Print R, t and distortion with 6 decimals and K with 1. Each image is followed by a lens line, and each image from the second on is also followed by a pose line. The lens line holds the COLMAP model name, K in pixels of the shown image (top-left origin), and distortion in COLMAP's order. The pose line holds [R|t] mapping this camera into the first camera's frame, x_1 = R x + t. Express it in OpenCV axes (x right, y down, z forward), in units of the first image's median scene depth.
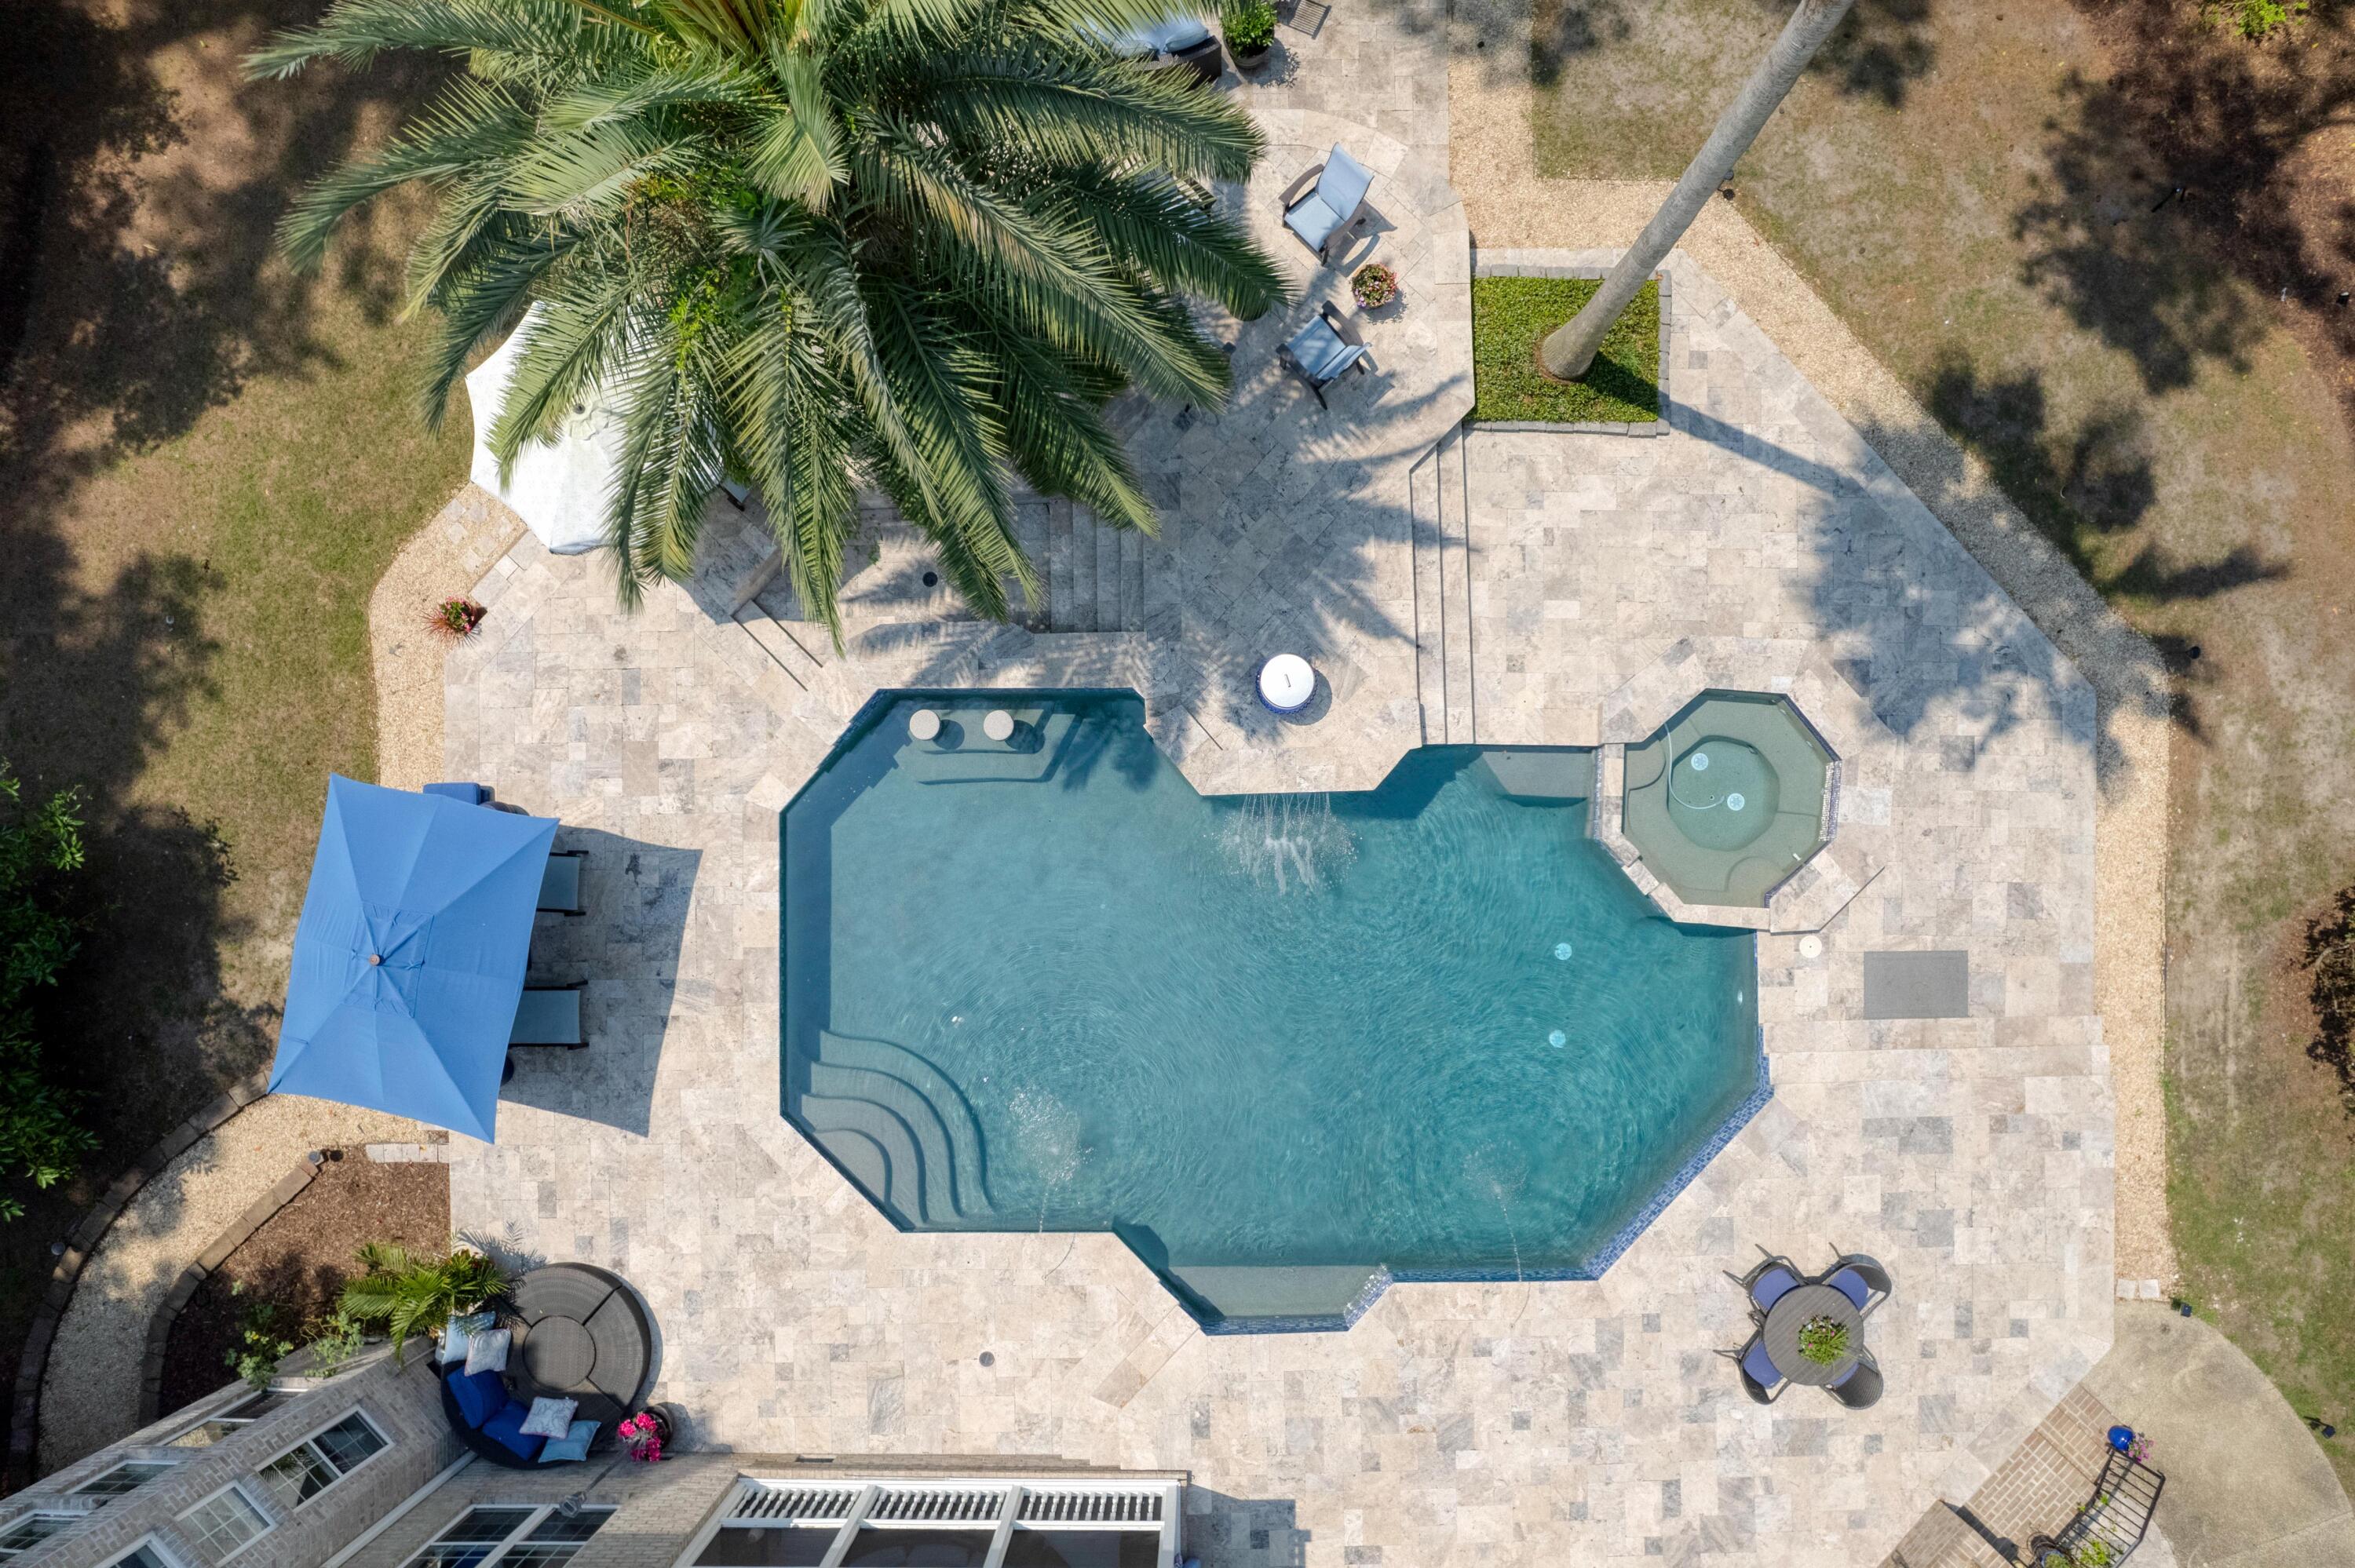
lens RADIAL K [[1502.1, 0, 1188.2], [0, 1502.1, 790.5], [0, 0, 1]] dist [-0.057050, 0.028561]
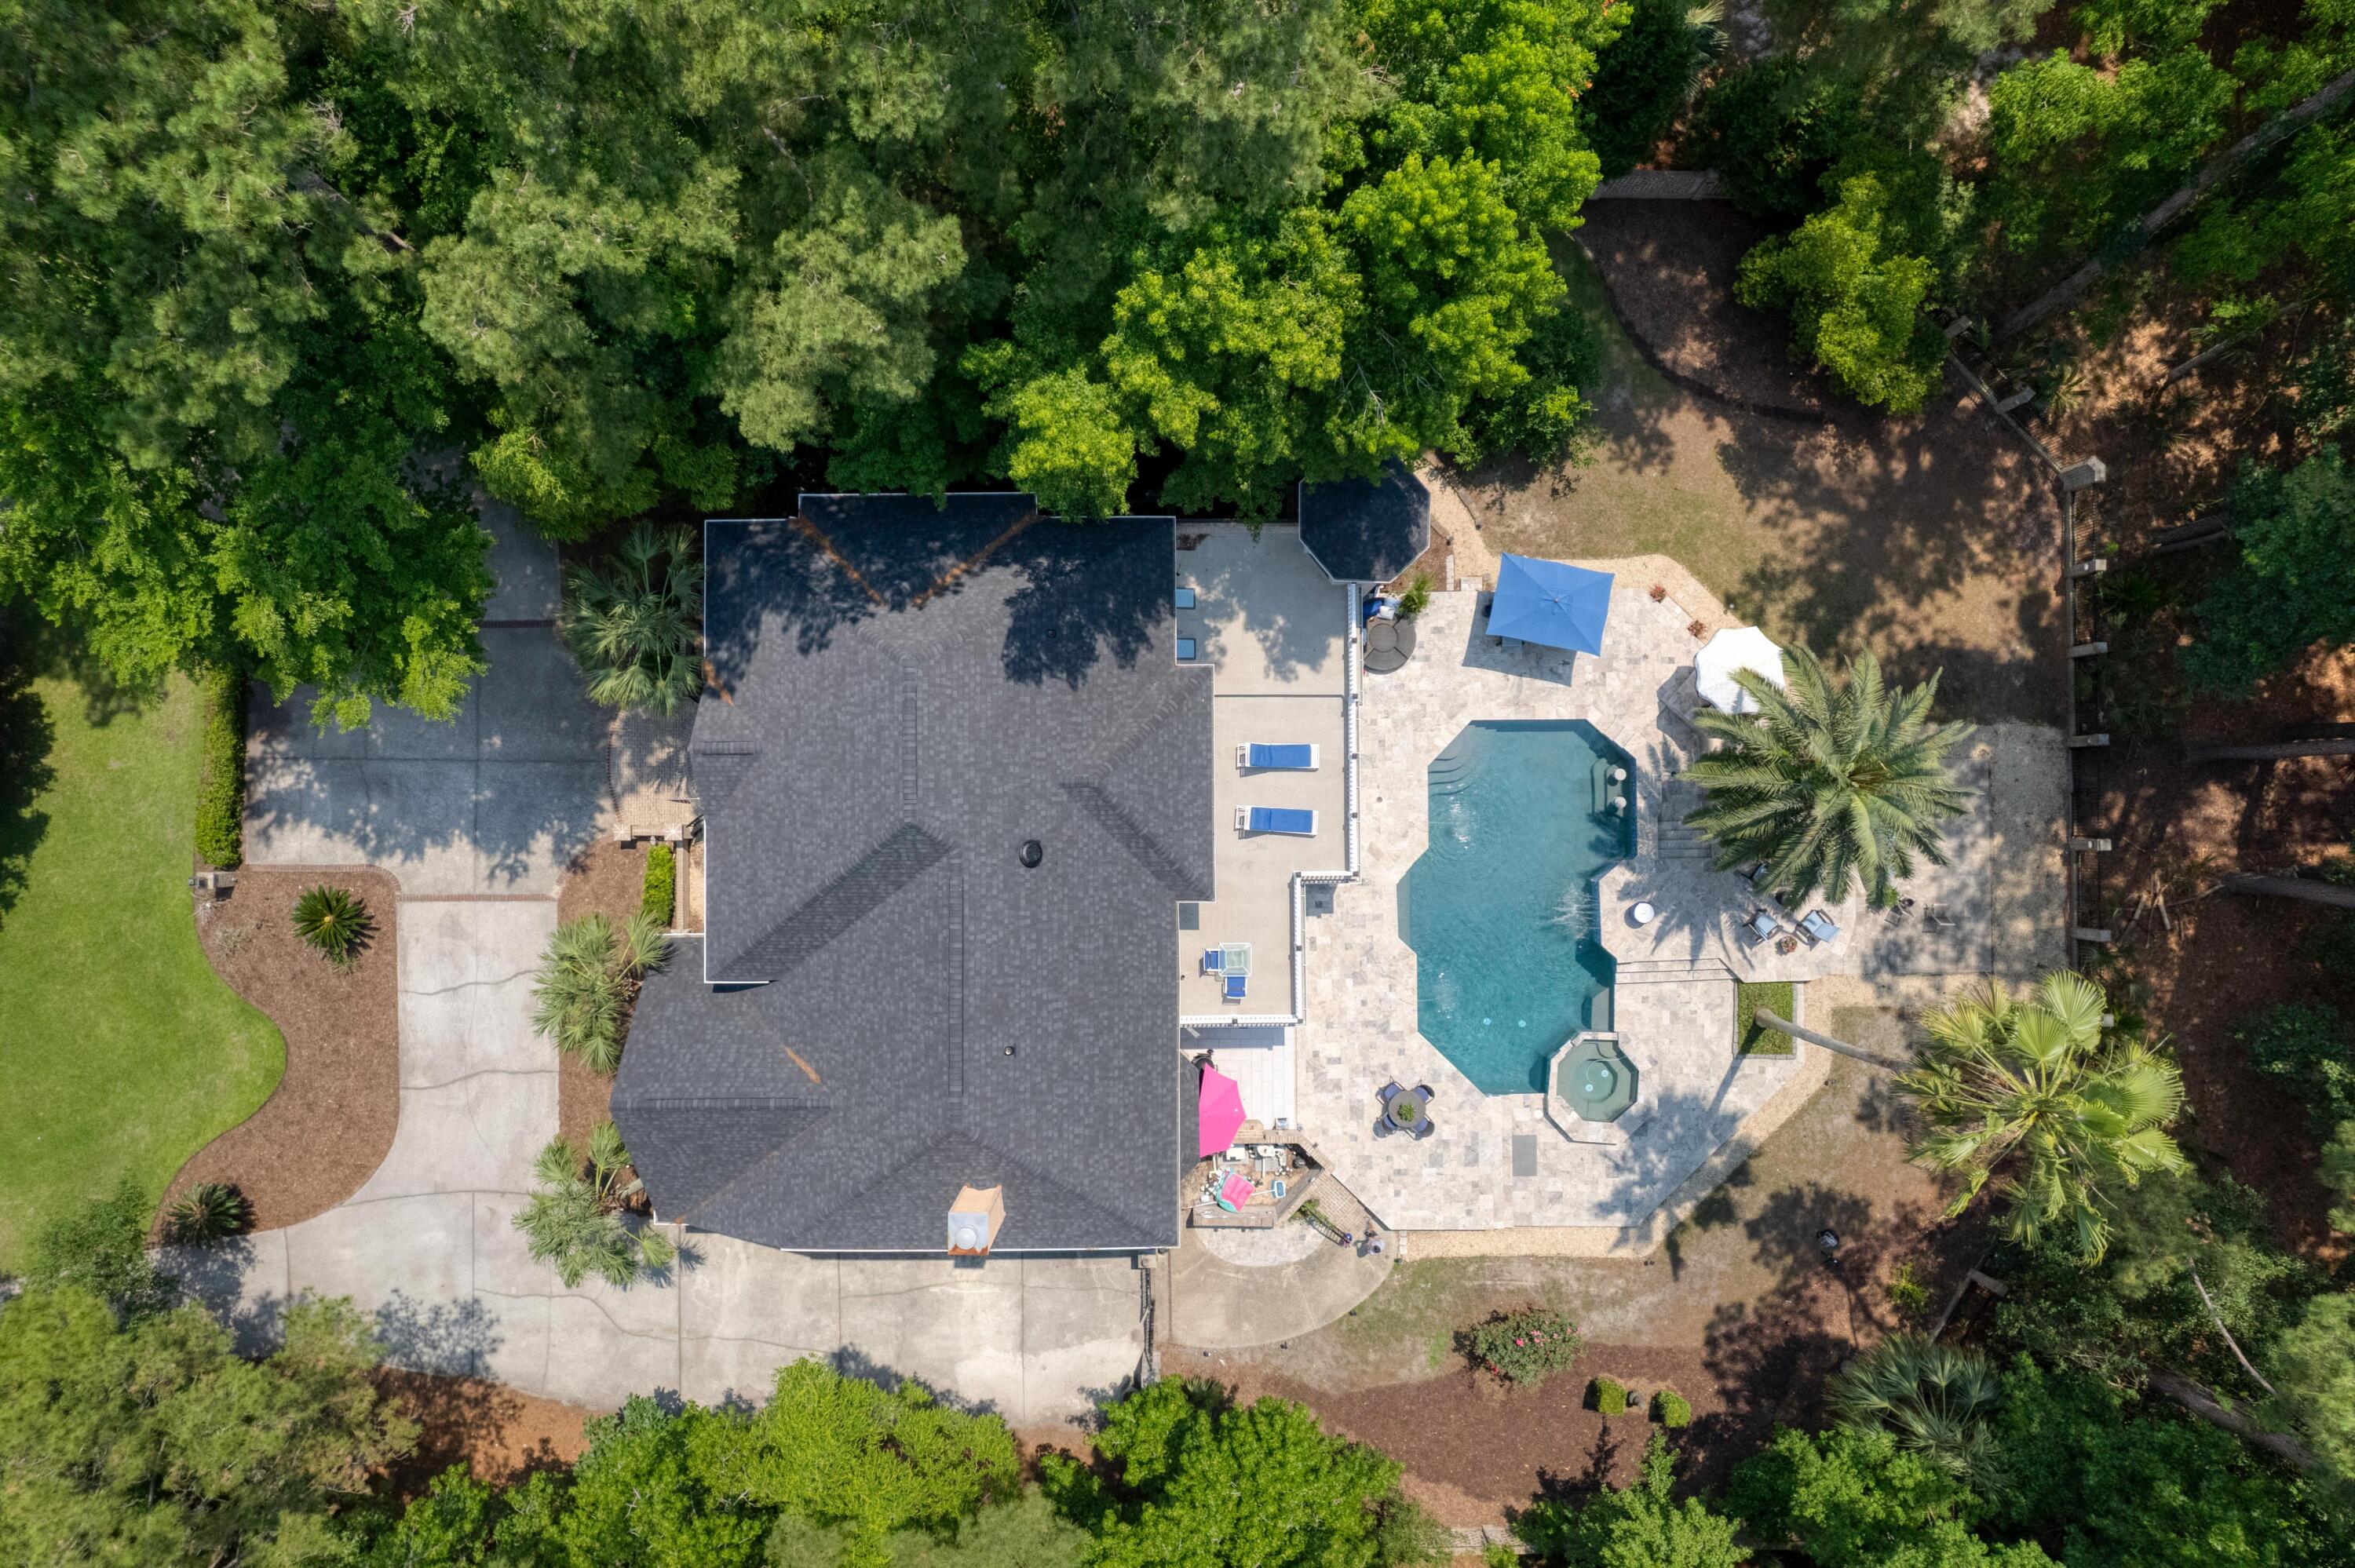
lens RADIAL K [[1502.1, 0, 1188.2], [0, 1502.1, 790.5], [0, 0, 1]] dist [-0.057050, 0.028561]
pose [[0.003505, 0.999964, -0.007742, -0.132190], [-0.999989, 0.003481, -0.003117, 0.728614], [-0.003090, 0.007753, 0.999965, -1.630828]]
